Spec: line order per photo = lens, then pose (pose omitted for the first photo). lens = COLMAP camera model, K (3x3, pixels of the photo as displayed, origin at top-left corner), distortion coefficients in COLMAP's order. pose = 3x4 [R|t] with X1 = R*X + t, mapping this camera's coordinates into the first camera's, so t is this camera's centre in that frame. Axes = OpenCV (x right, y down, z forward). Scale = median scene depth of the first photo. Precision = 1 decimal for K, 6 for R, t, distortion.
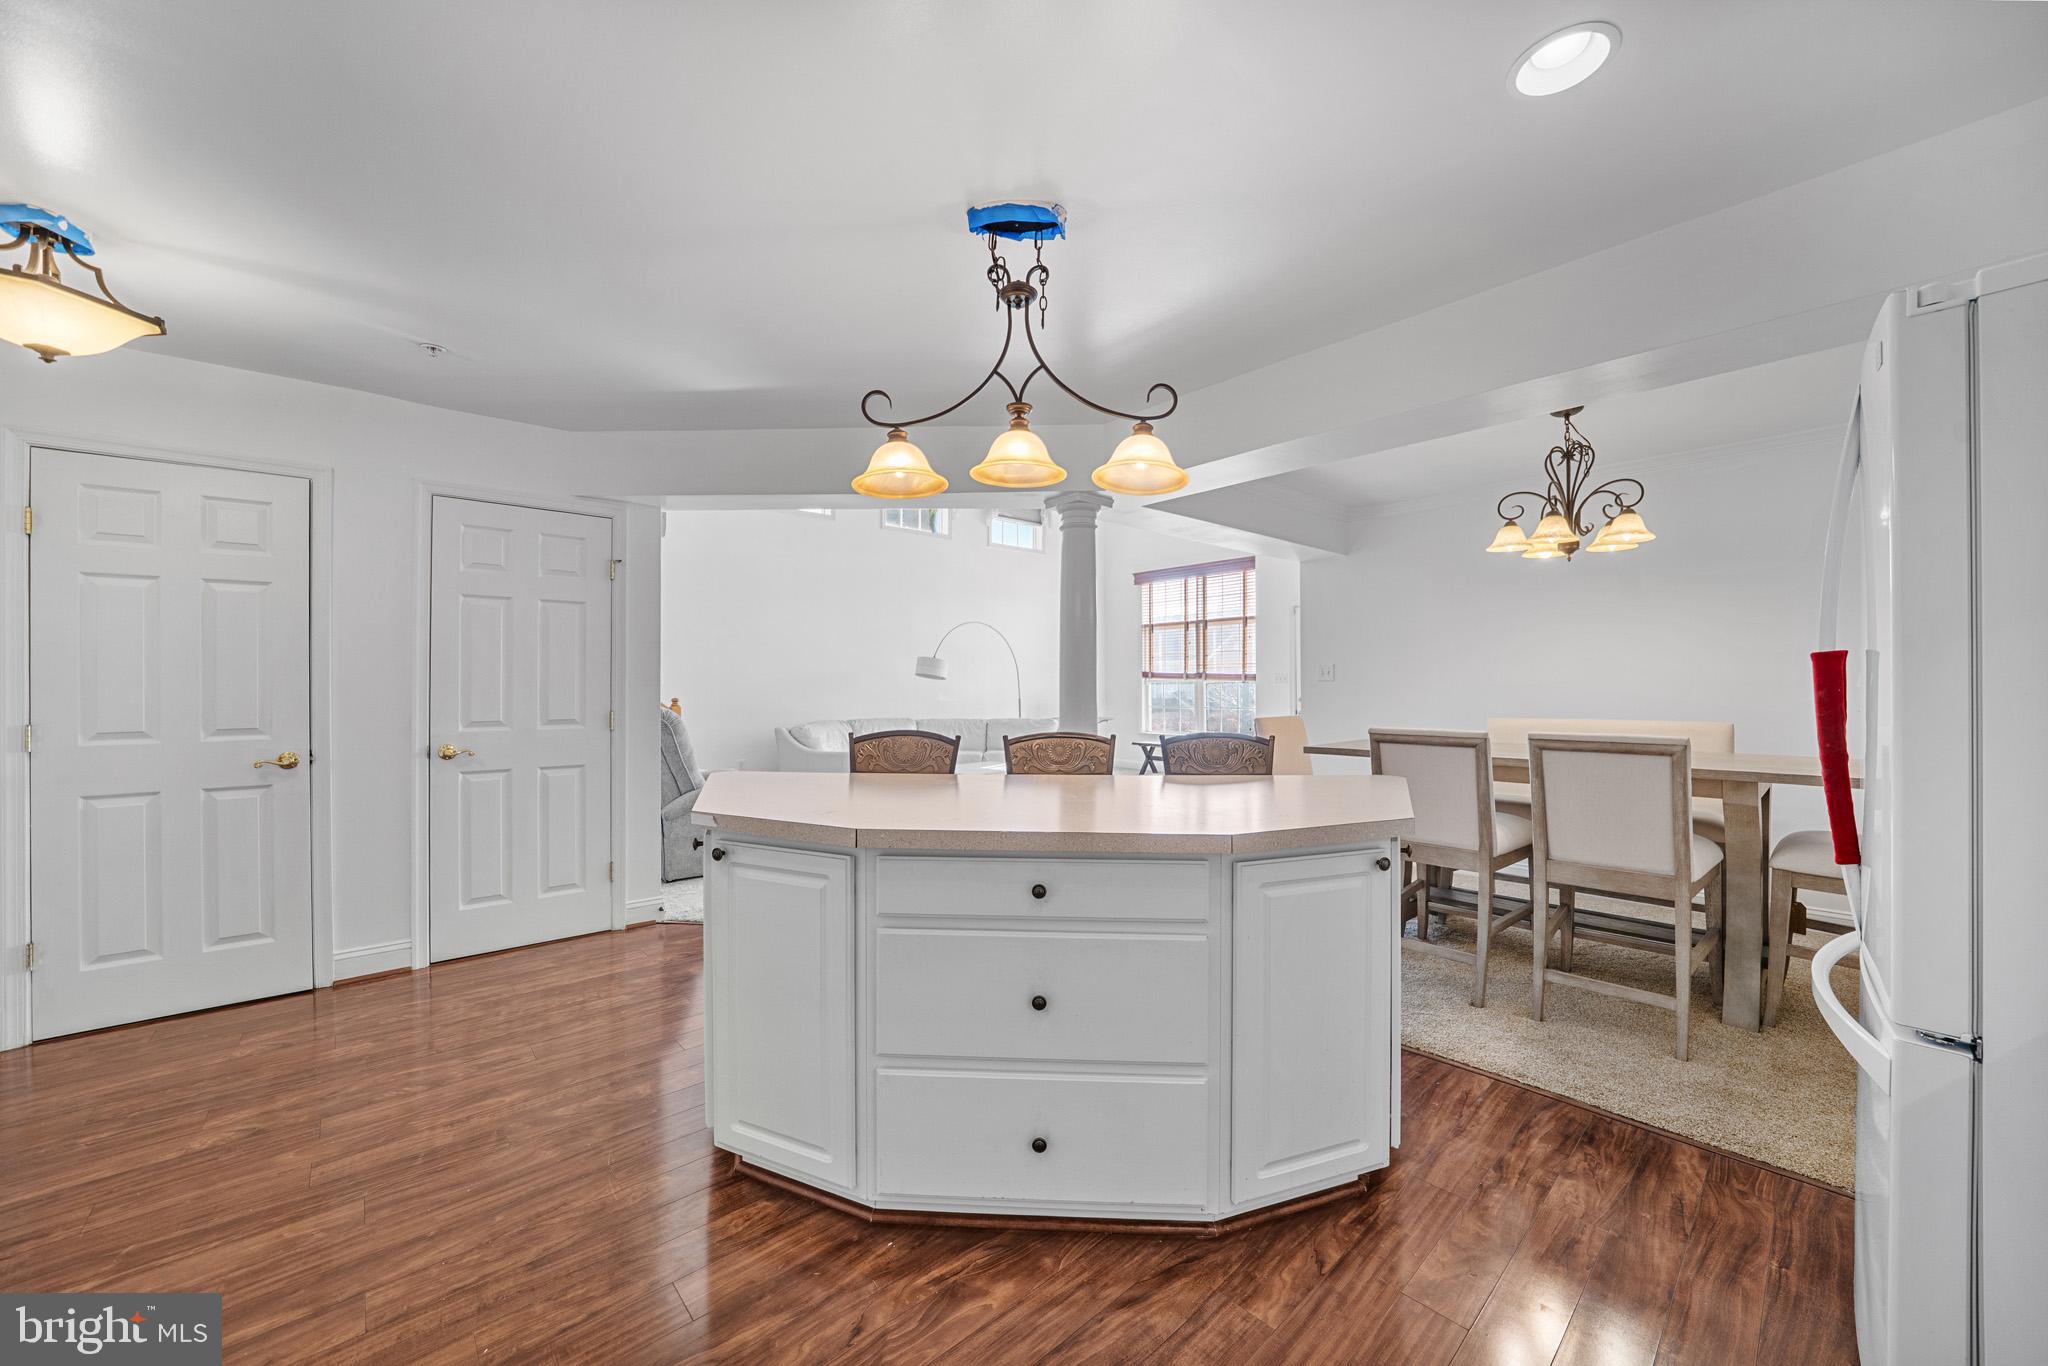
lens RADIAL K [[765.8, 0, 1028.3], [0, 765.8, 668.0], [0, 0, 1]] dist [-0.002360, -0.000286]
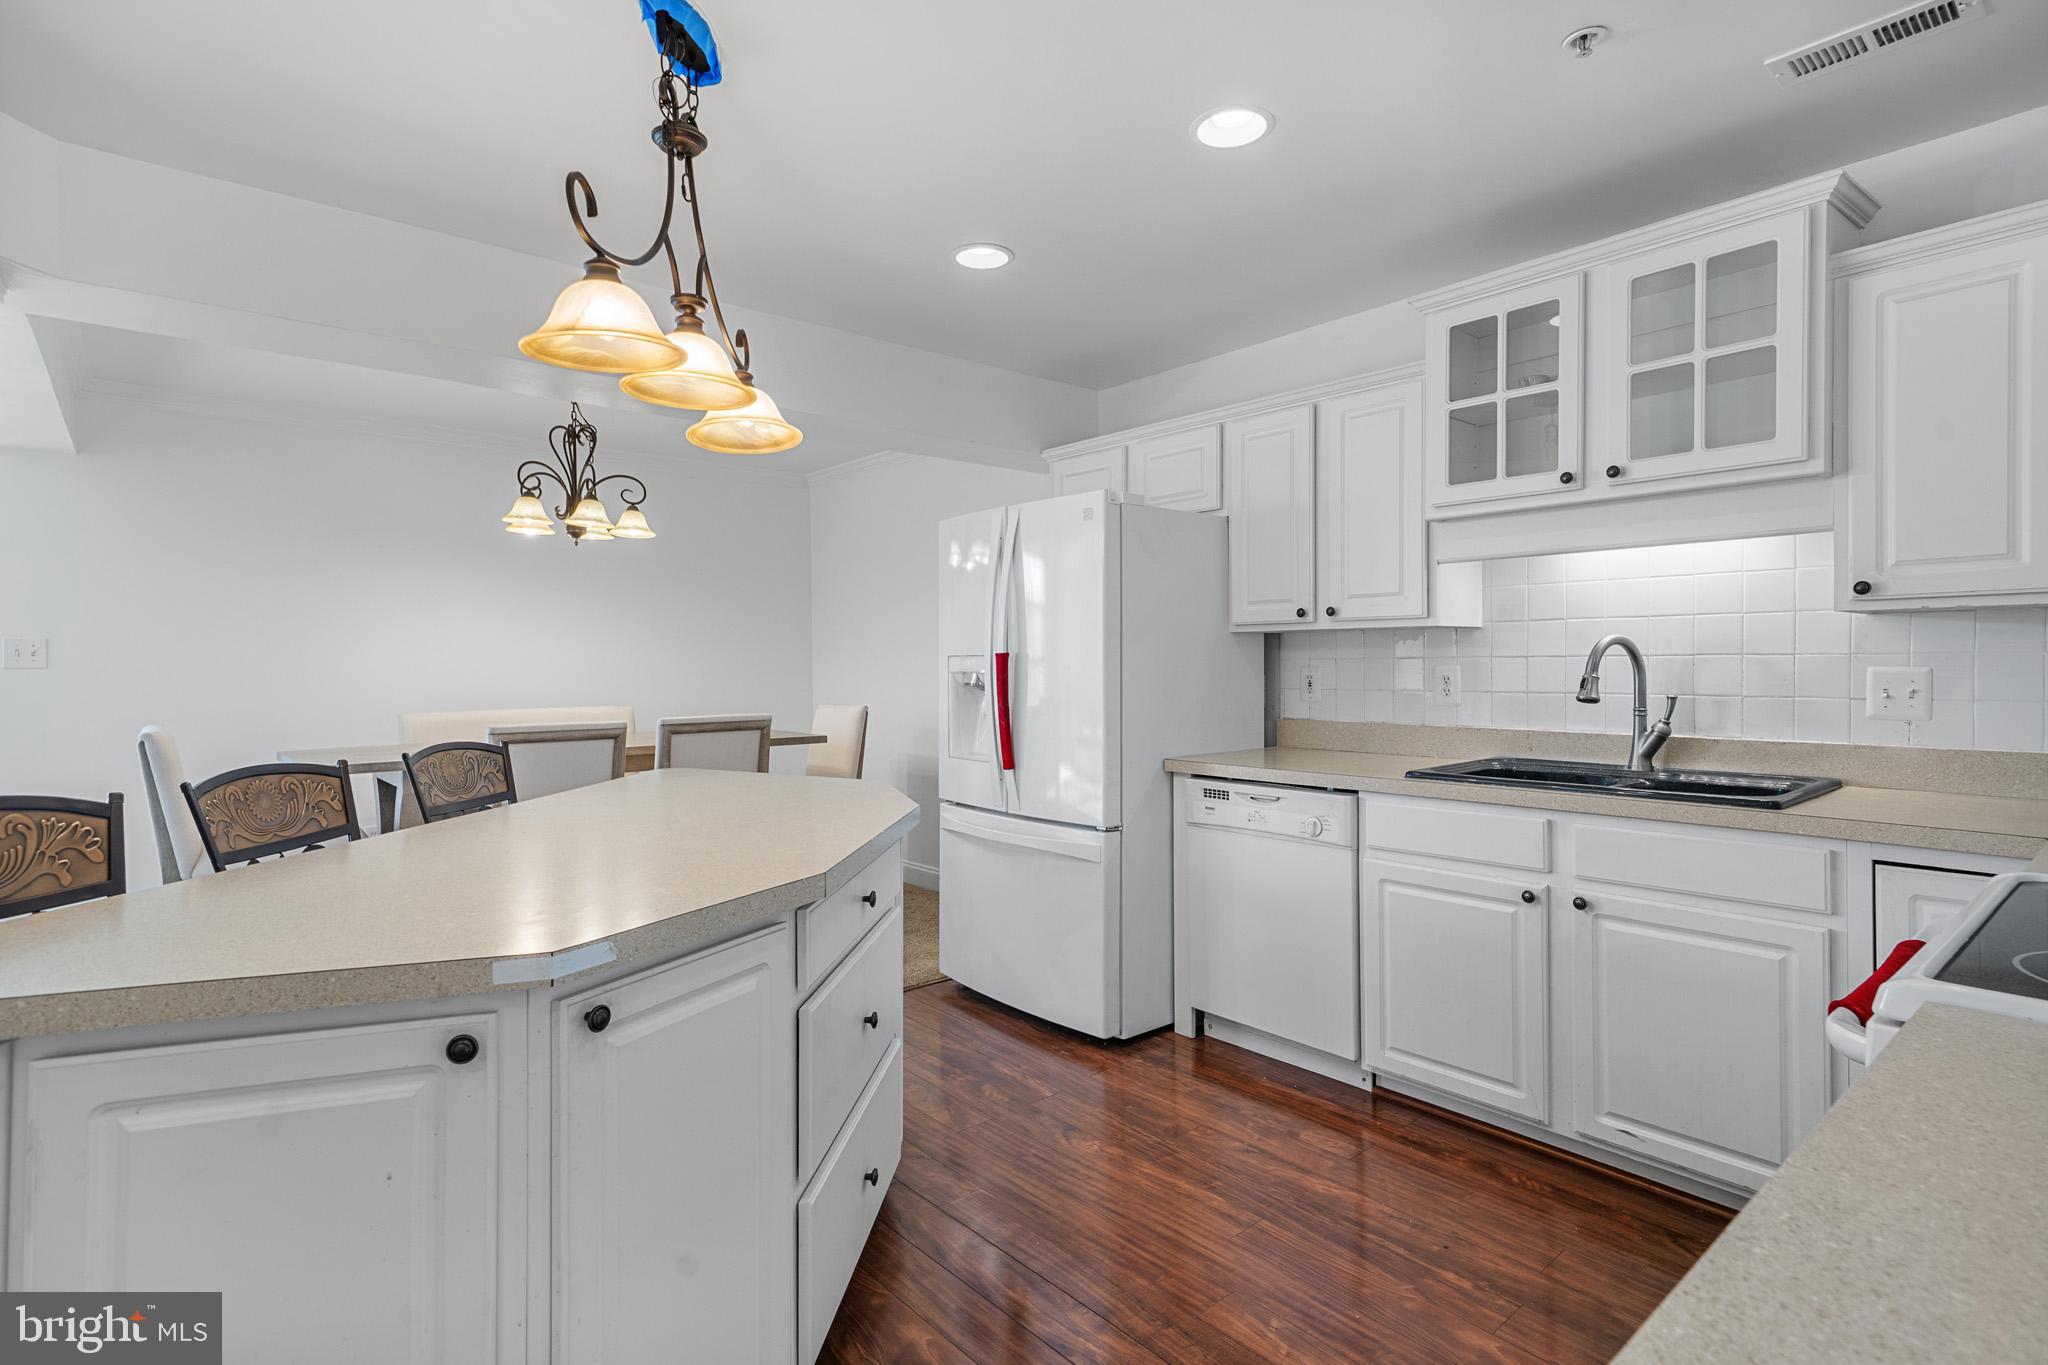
lens RADIAL K [[998.2, 0, 1032.3], [0, 998.2, 673.0], [0, 0, 1]] dist [0.012681, 0.000973]
pose [[0.033361, -0.005037, 0.999431, -0.653073], [-0.014139, 0.999885, 0.005511, 0.006828], [-0.999343, -0.014315, 0.033286, 0.440312]]
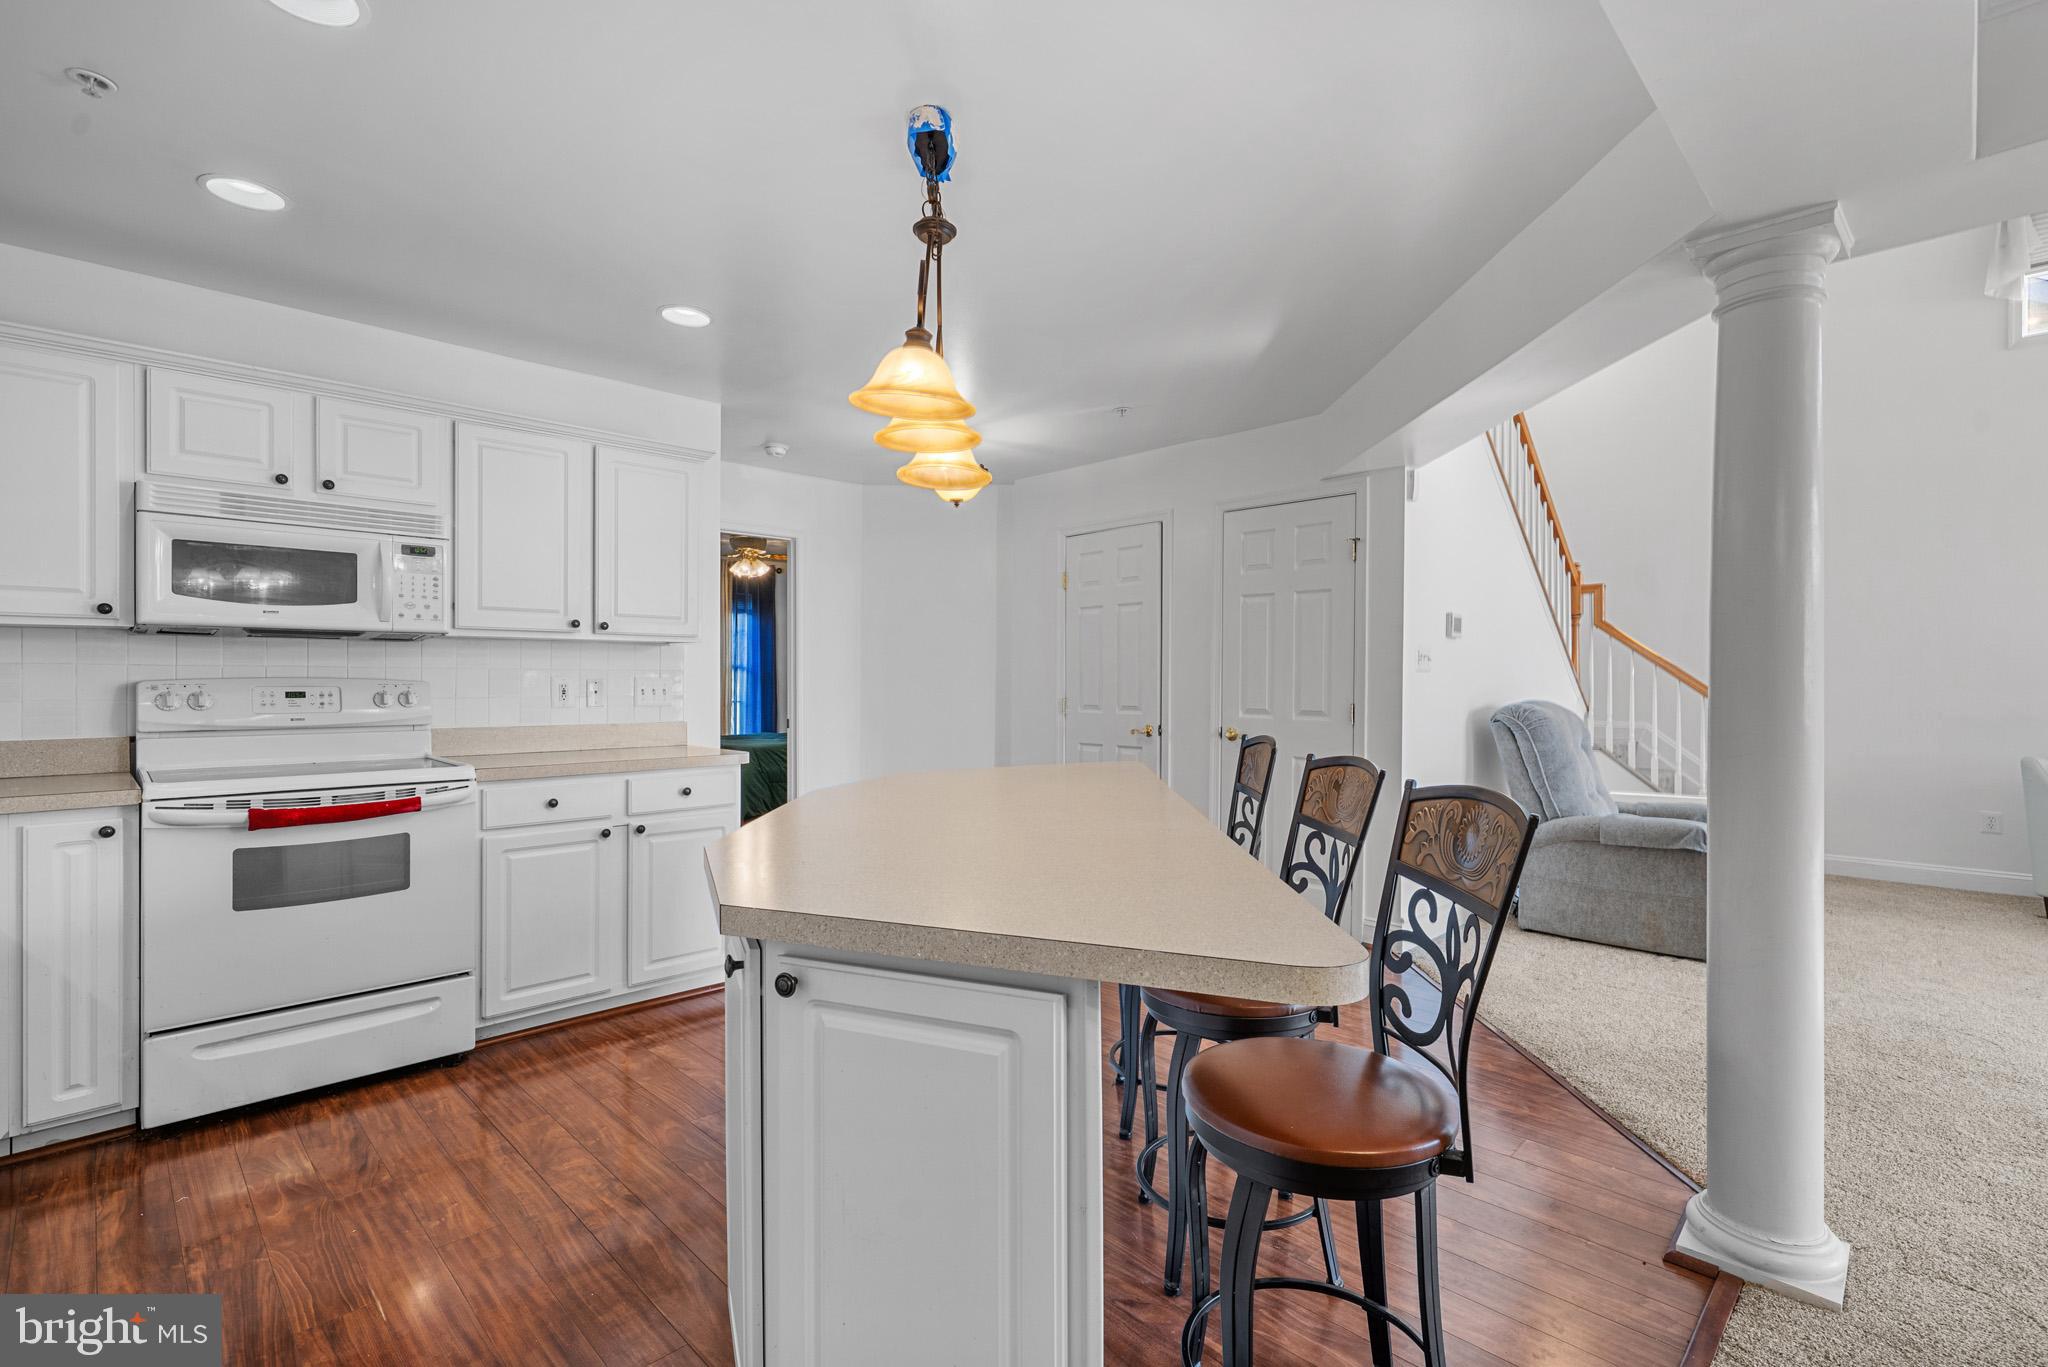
lens RADIAL K [[936.3, 0, 1024.0], [0, 936.3, 683.5], [0, 0, 1]] dist [-0.000145, -0.000114]
pose [[0.028244, 0.008202, -0.999567, 0.730770], [0.018010, 0.999800, 0.008713, 0.018266], [0.999439, -0.018249, 0.028090, 0.742507]]
